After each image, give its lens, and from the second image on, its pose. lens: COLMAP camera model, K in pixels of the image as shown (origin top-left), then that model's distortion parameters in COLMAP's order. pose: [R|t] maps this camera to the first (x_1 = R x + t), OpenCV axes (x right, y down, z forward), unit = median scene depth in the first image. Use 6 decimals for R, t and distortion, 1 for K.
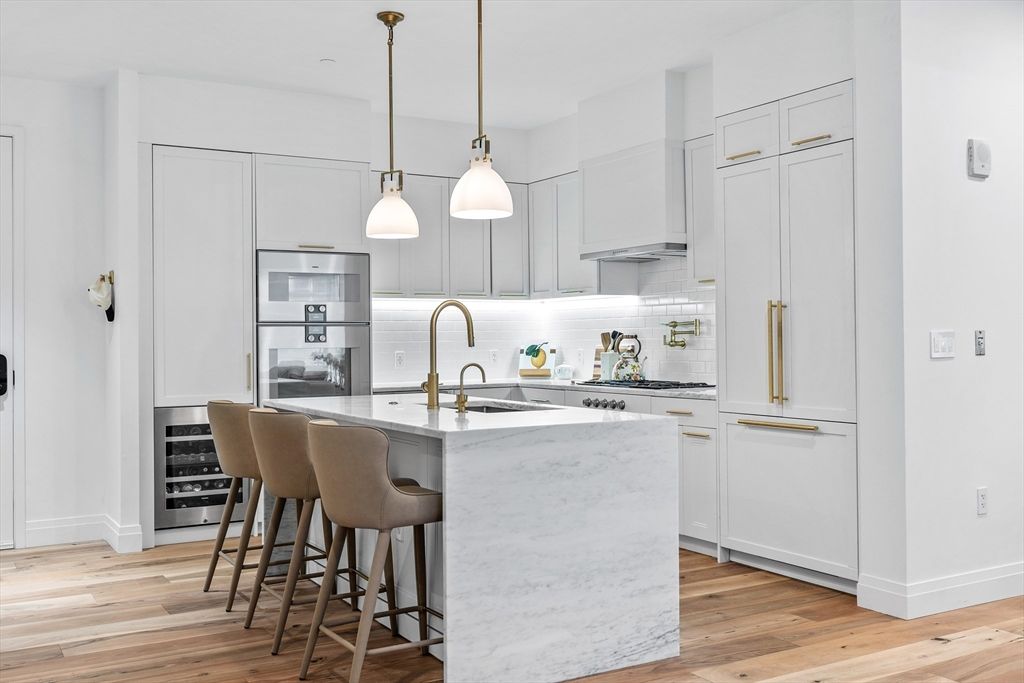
lens RADIAL K [[1003.3, 0, 512.0], [0, 1003.3, 339.1], [0, 0, 1]] dist [-0.004582, 0.000000]
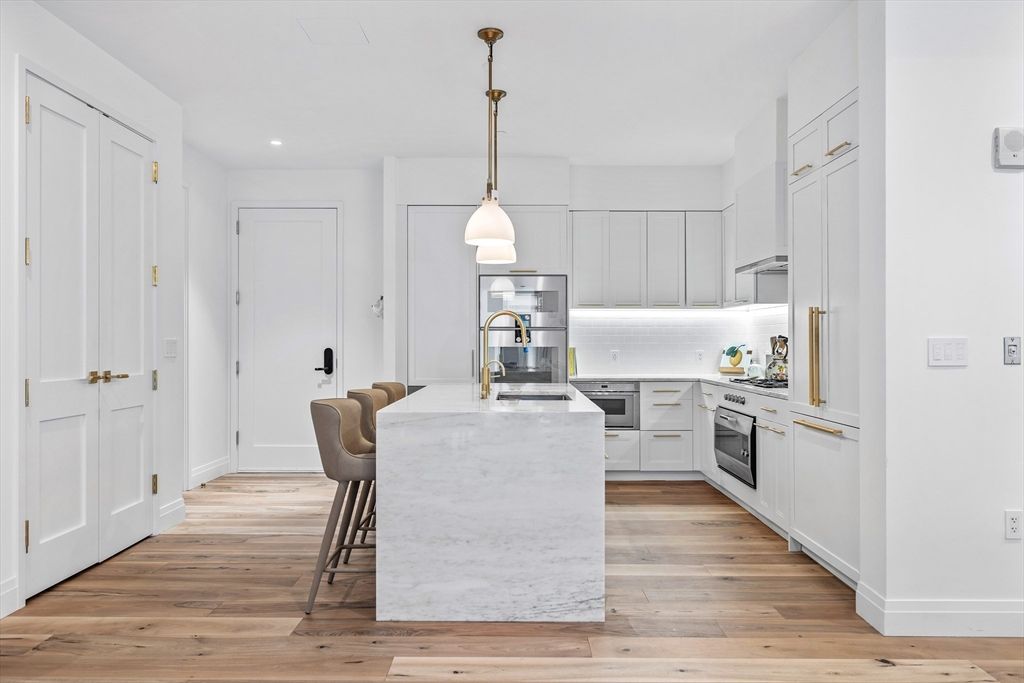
lens RADIAL K [[749.6, 0, 511.1], [0, 749.6, 343.0], [0, 0, 1]] dist [-0.008163, 0.008062]
pose [[0.856830, 0.010840, -0.515485, 0.440887], [-0.008452, 0.999940, 0.006978, -0.004302], [0.515530, -0.001622, 0.856870, 0.189662]]
